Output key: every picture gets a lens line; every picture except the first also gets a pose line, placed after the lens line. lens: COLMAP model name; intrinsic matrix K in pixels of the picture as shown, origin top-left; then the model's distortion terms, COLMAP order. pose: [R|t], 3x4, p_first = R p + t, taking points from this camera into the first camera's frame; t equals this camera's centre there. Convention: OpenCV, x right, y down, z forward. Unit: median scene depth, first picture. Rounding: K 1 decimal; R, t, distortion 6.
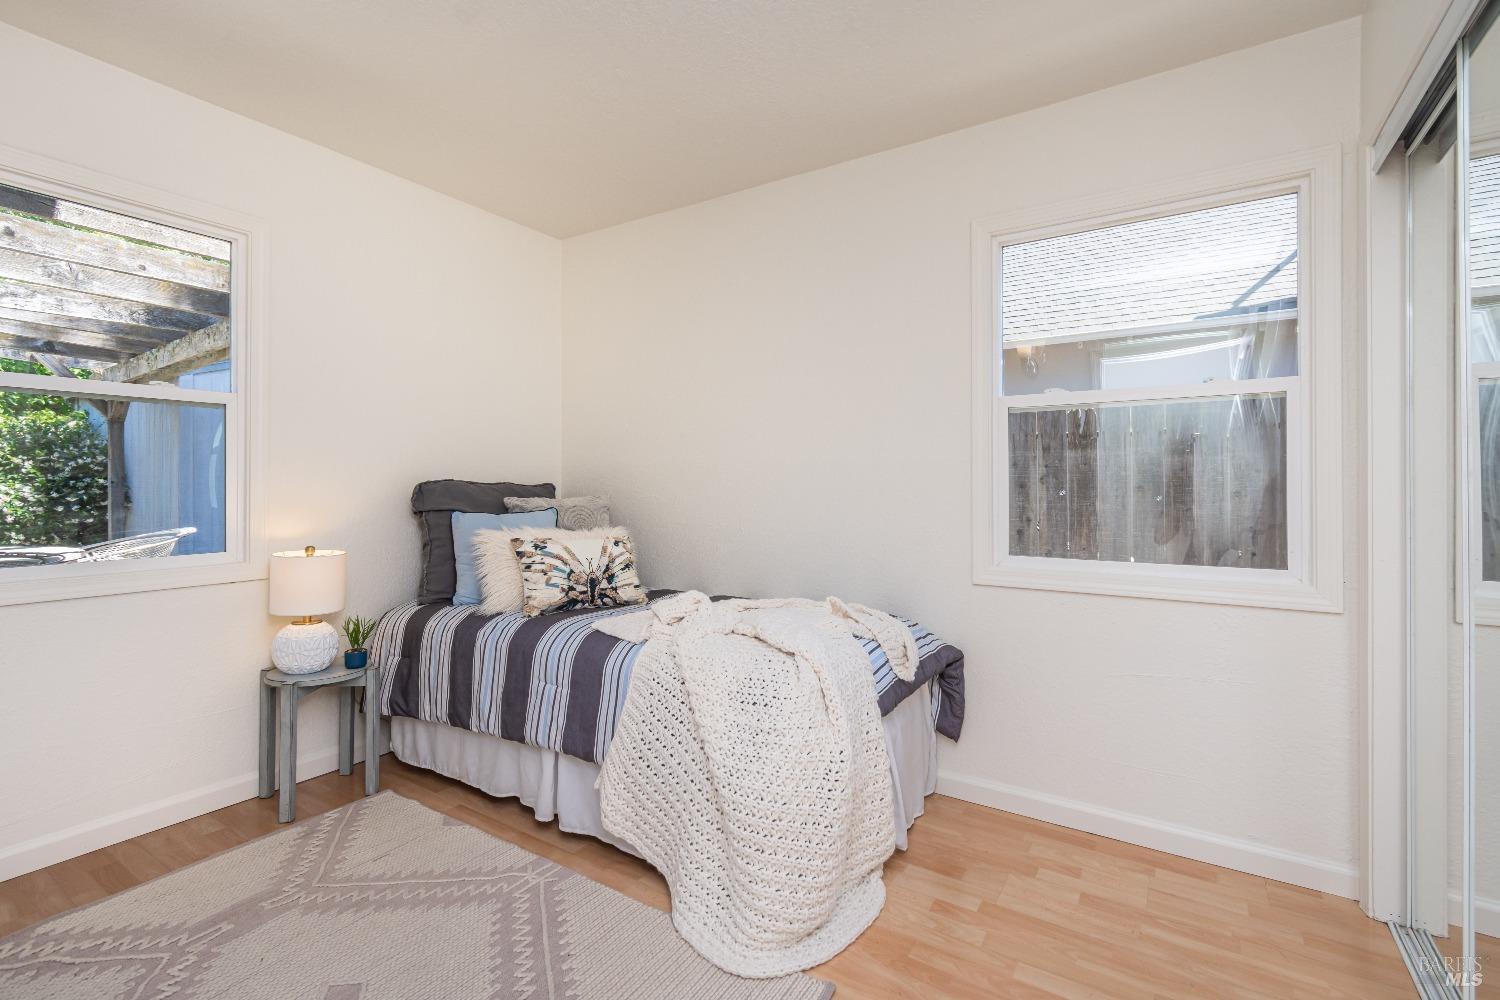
lens RADIAL K [[671.9, 0, 754.0], [0, 671.9, 490.1], [0, 0, 1]] dist [0.001878, 0.000204]
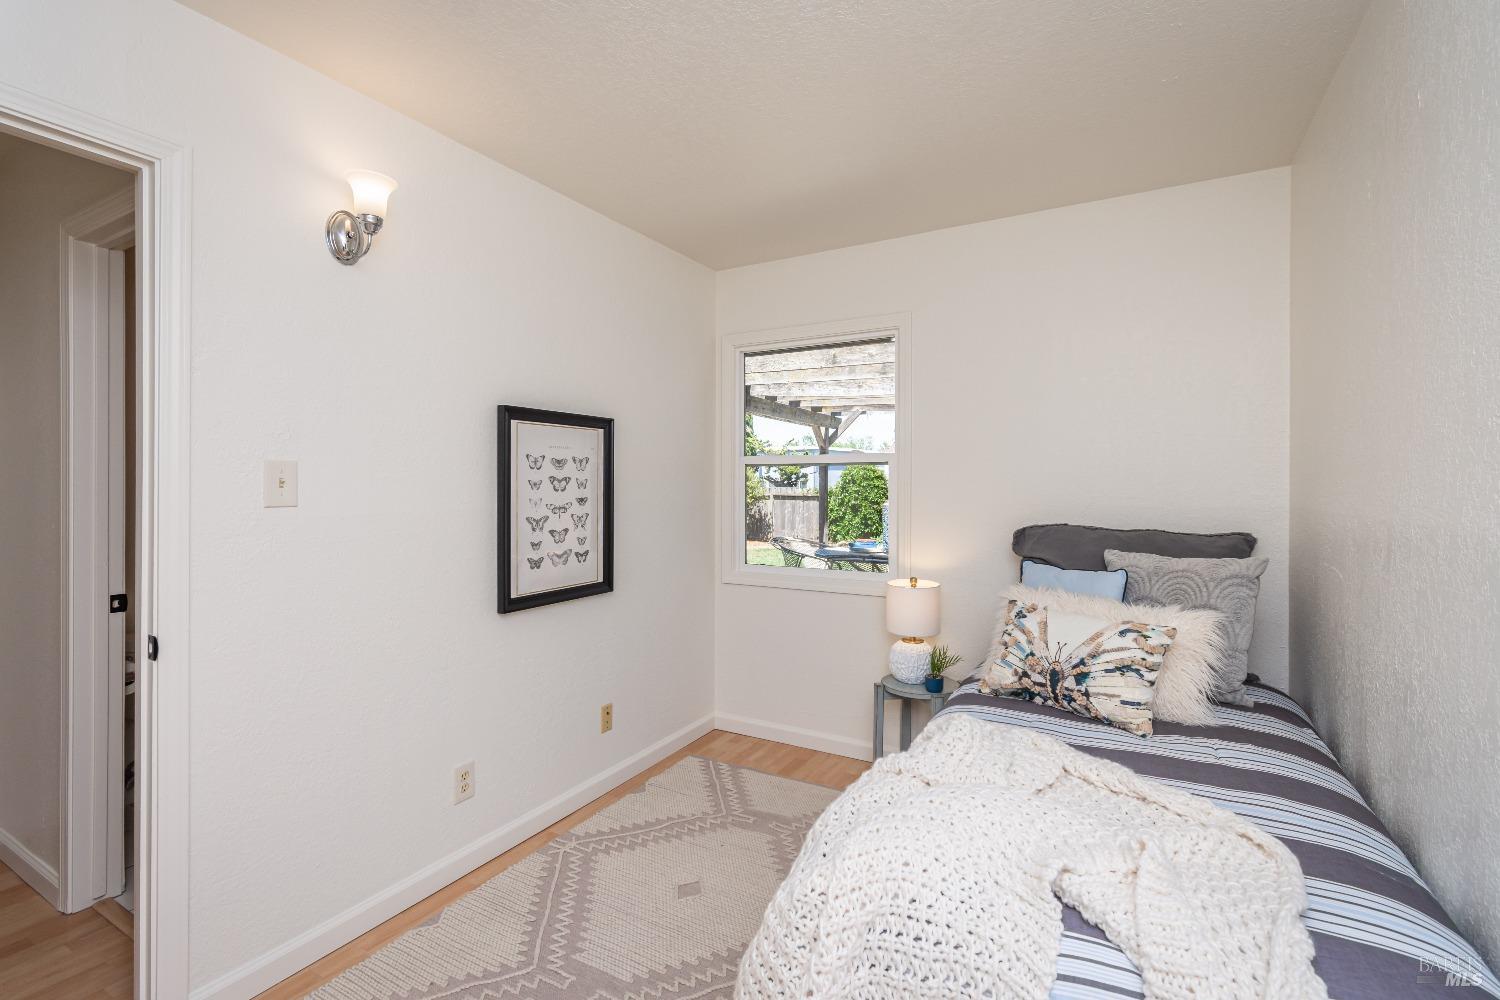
lens RADIAL K [[671.9, 0, 754.0], [0, 671.9, 490.1], [0, 0, 1]] dist [0.001878, 0.000204]
pose [[0.052406, -0.000458, -0.998626, 0.501675], [-0.017833, 0.999840, -0.001395, -0.064135], [0.998467, 0.017882, 0.052390, 0.628300]]
